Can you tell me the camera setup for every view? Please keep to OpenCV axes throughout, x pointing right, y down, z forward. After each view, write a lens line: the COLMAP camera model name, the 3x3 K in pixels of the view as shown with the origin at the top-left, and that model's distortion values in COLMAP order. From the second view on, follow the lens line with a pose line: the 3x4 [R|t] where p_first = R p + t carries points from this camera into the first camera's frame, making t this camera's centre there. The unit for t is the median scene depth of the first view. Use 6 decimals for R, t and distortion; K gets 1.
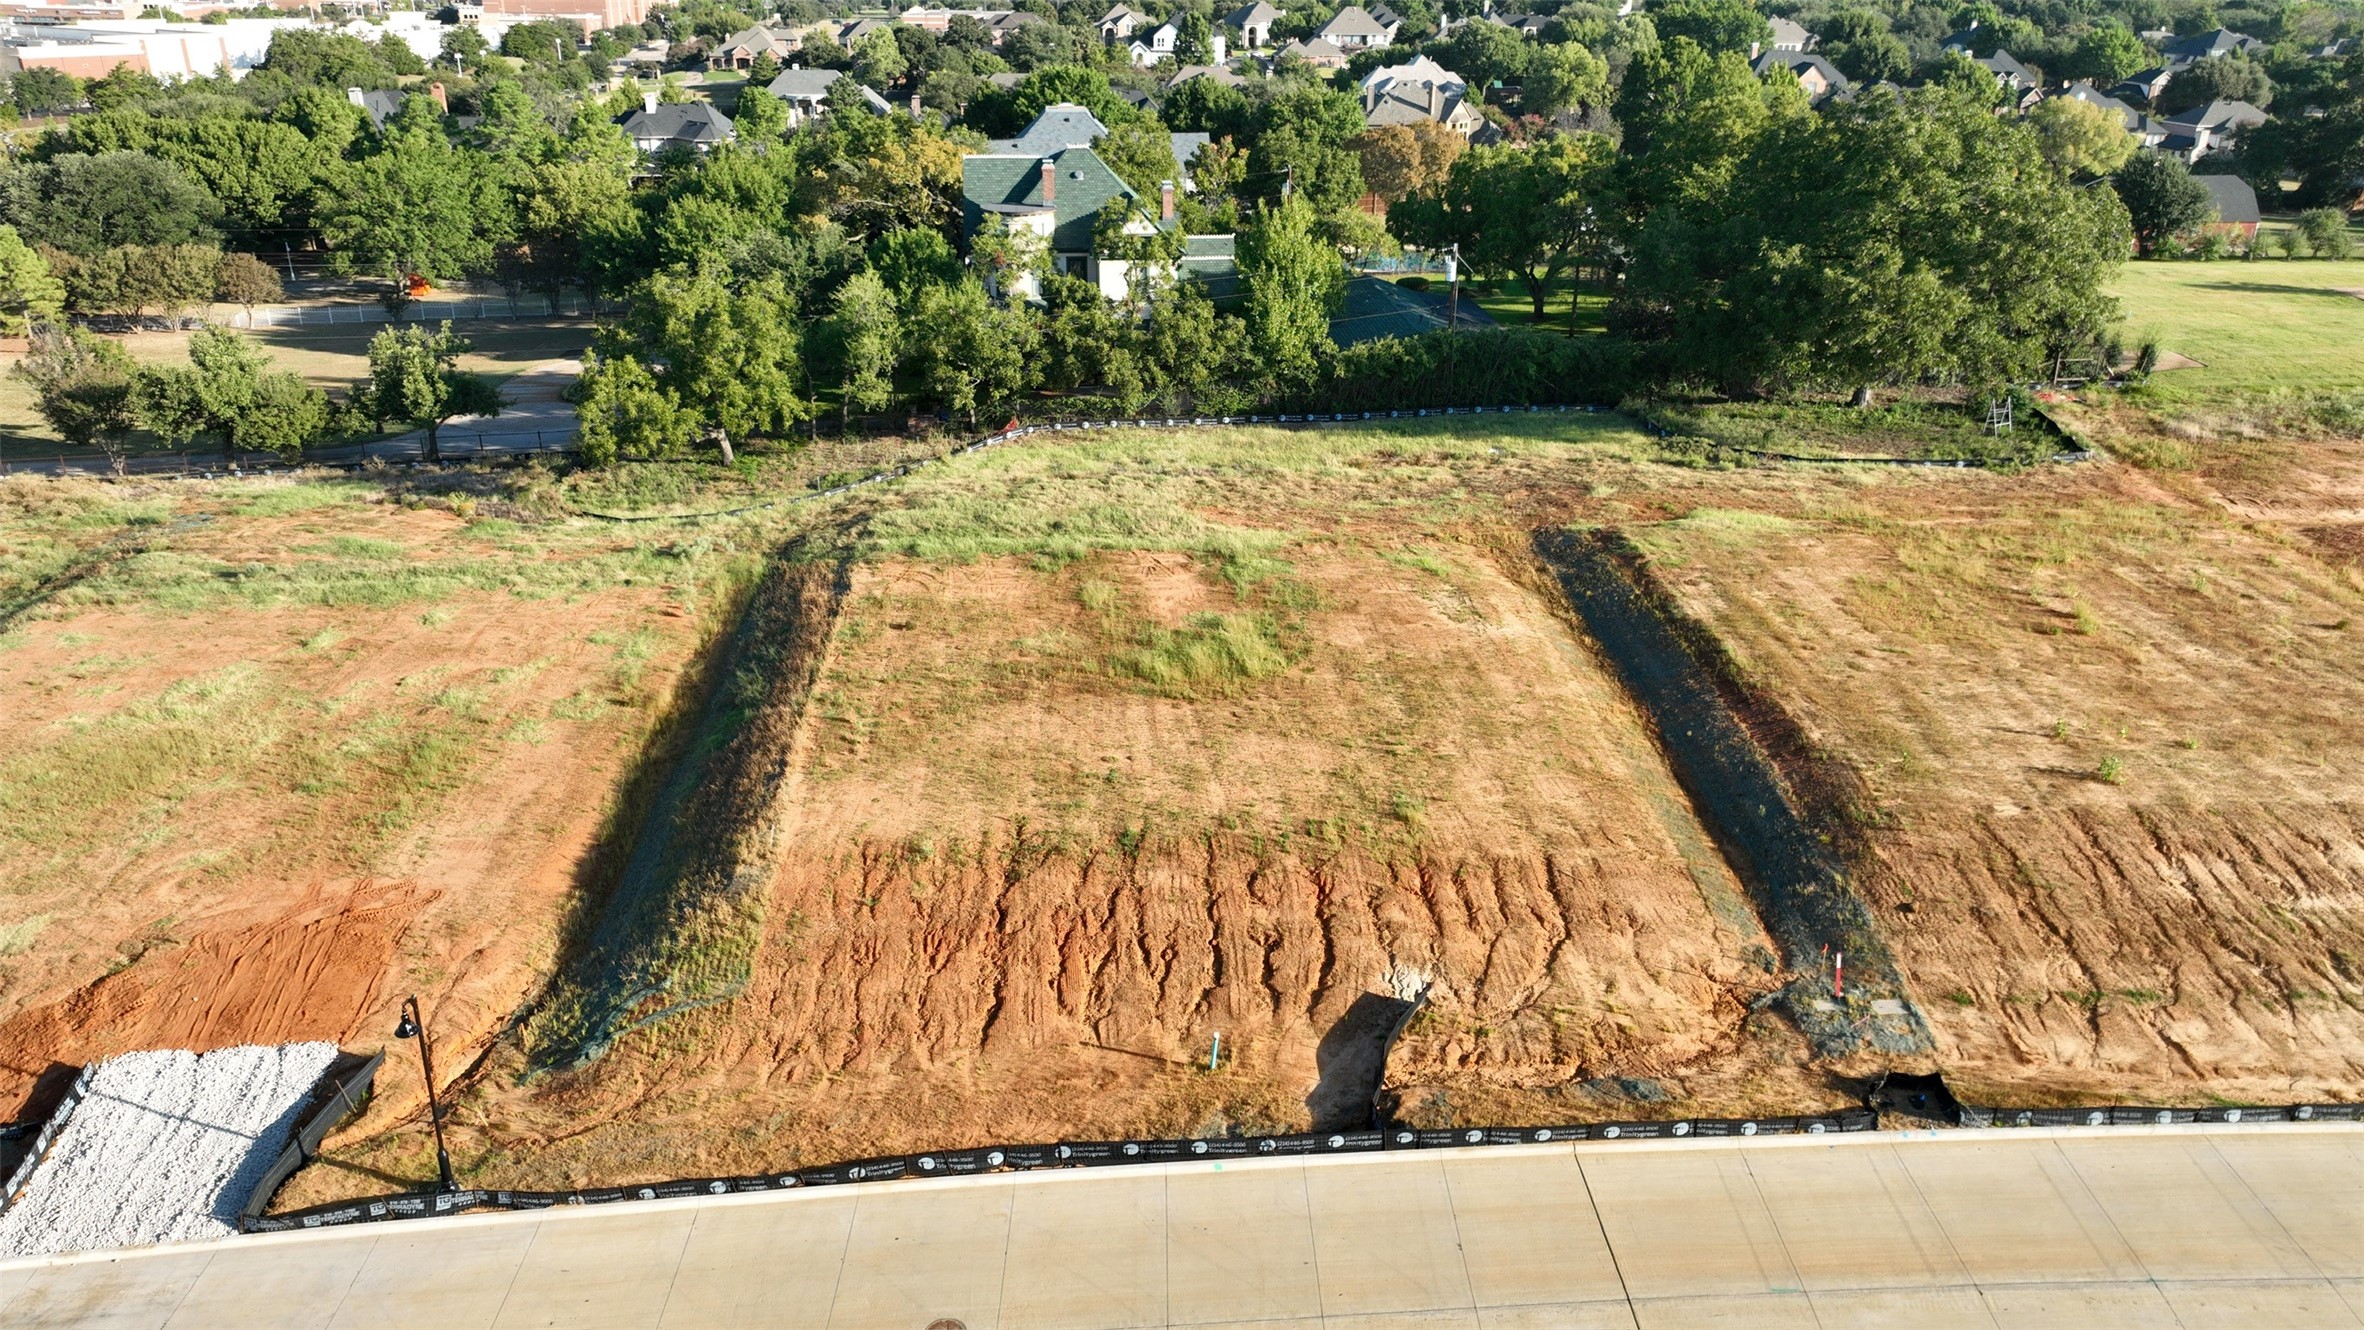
lens RADIAL K [[1677.2, 0, 1182.0], [0, 1677.2, 665.0], [0, 0, 1]] dist [-0.000767, 0.012467]
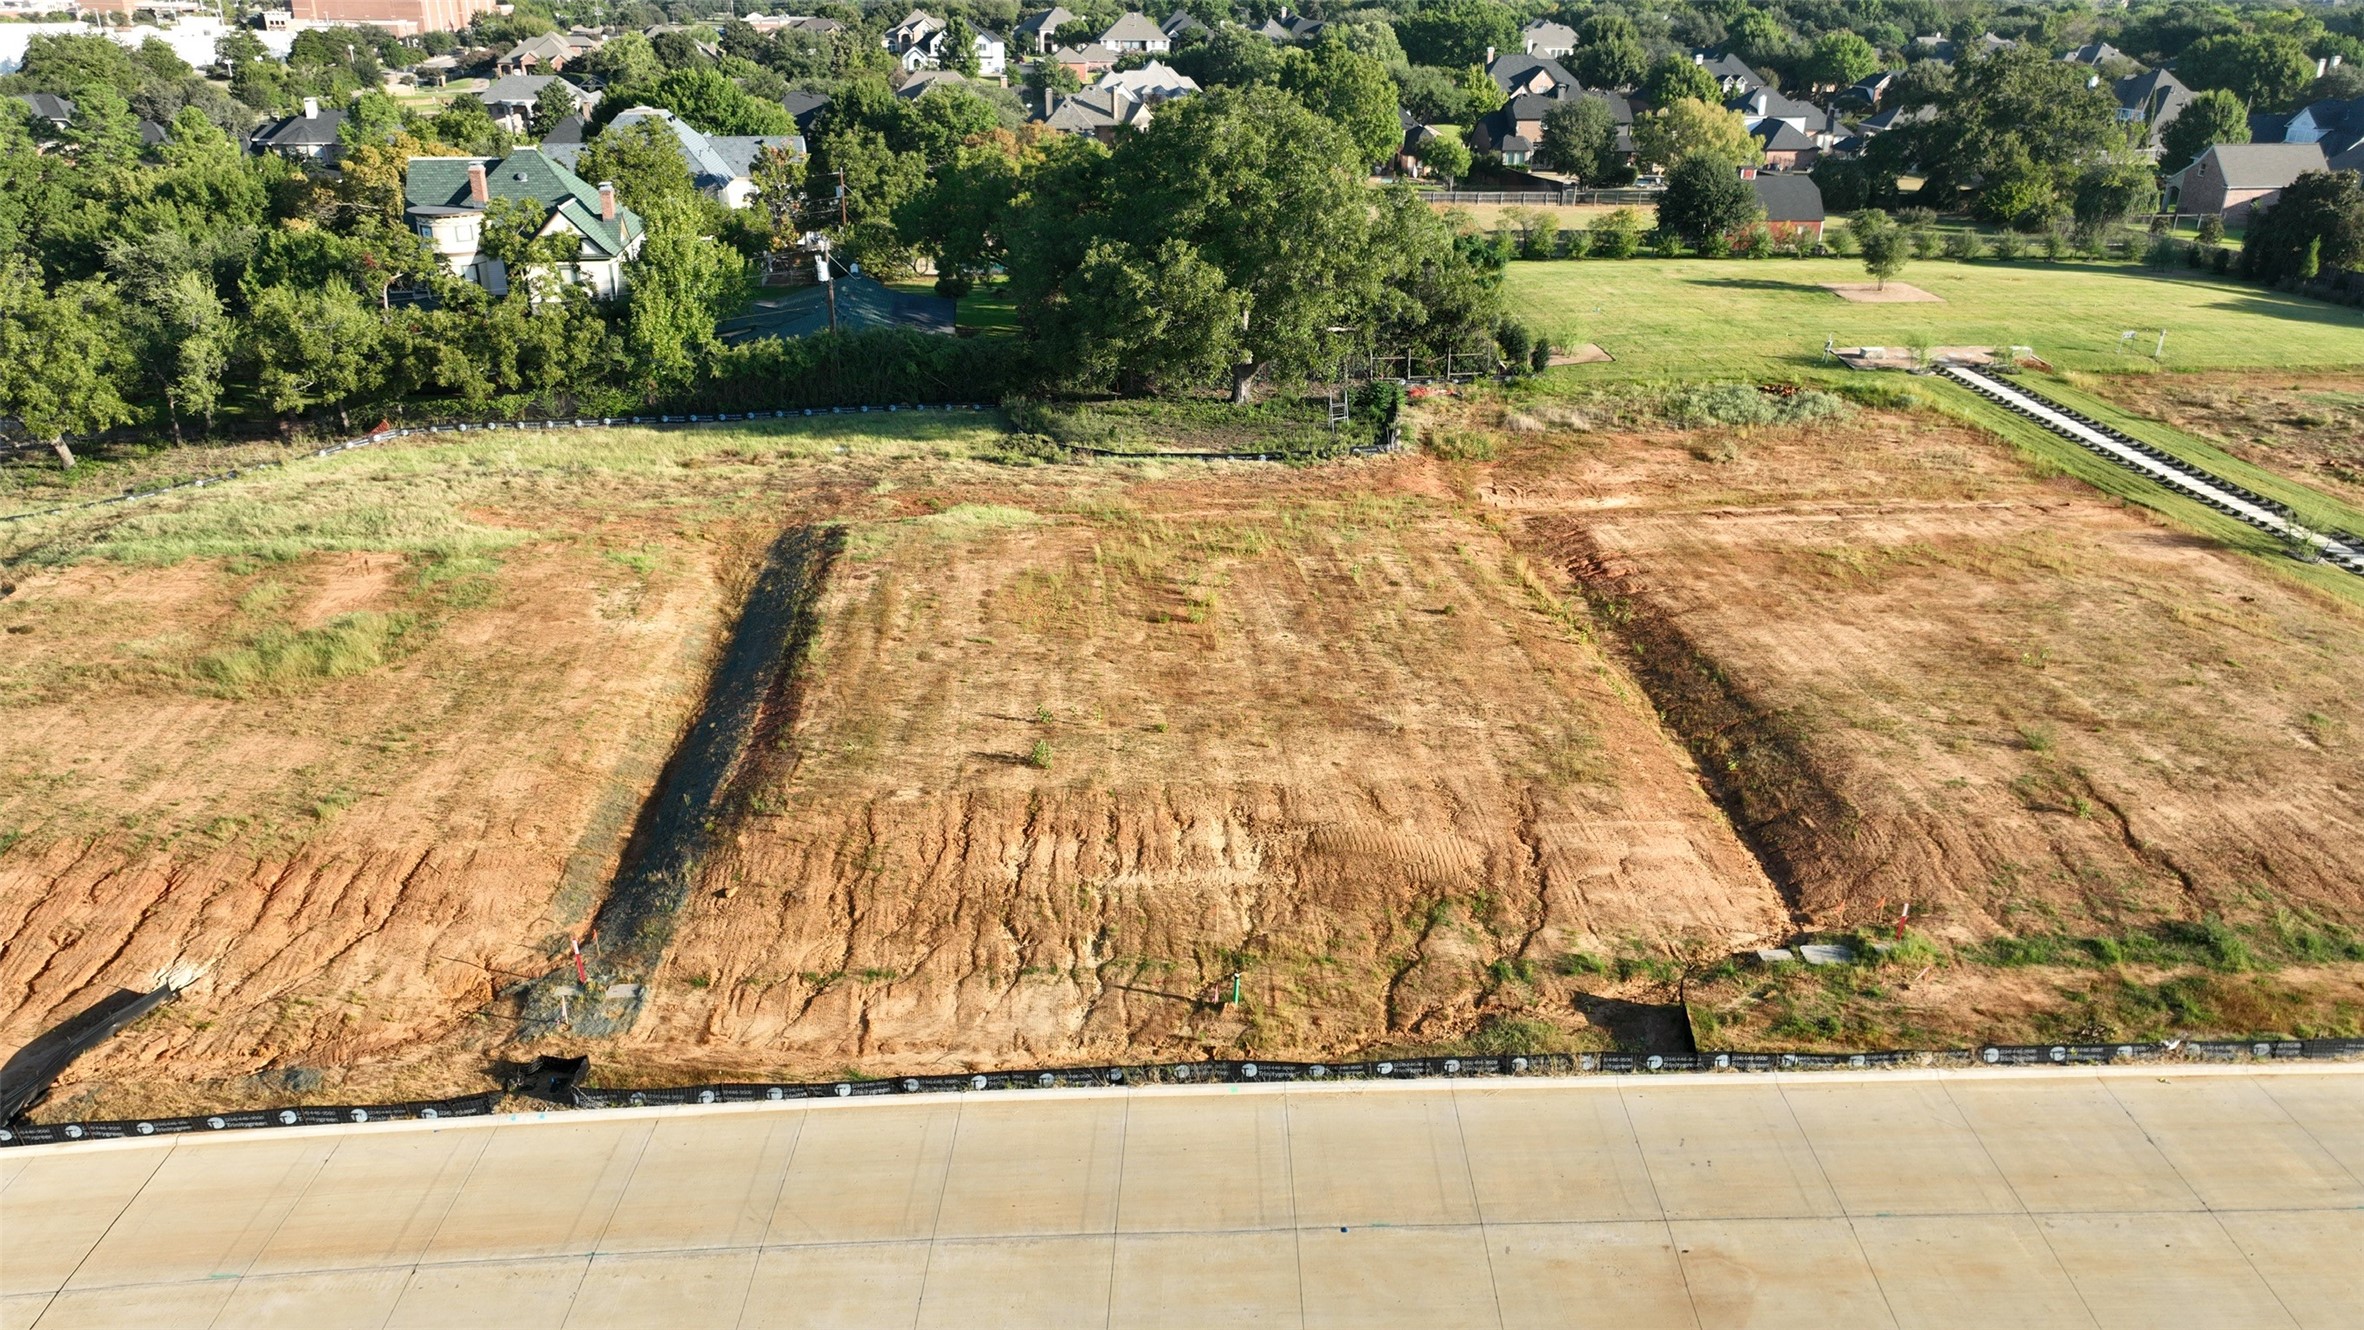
lens RADIAL K [[1677.1, 0, 1182.0], [0, 1677.1, 665.0], [0, 0, 1]] dist [0.004865, 0.008615]
pose [[0.999313, -0.013832, 0.034369, 0.334475], [0.013974, 0.999895, -0.003903, 0.007616], [-0.034311, 0.004381, 0.999402, -0.008772]]
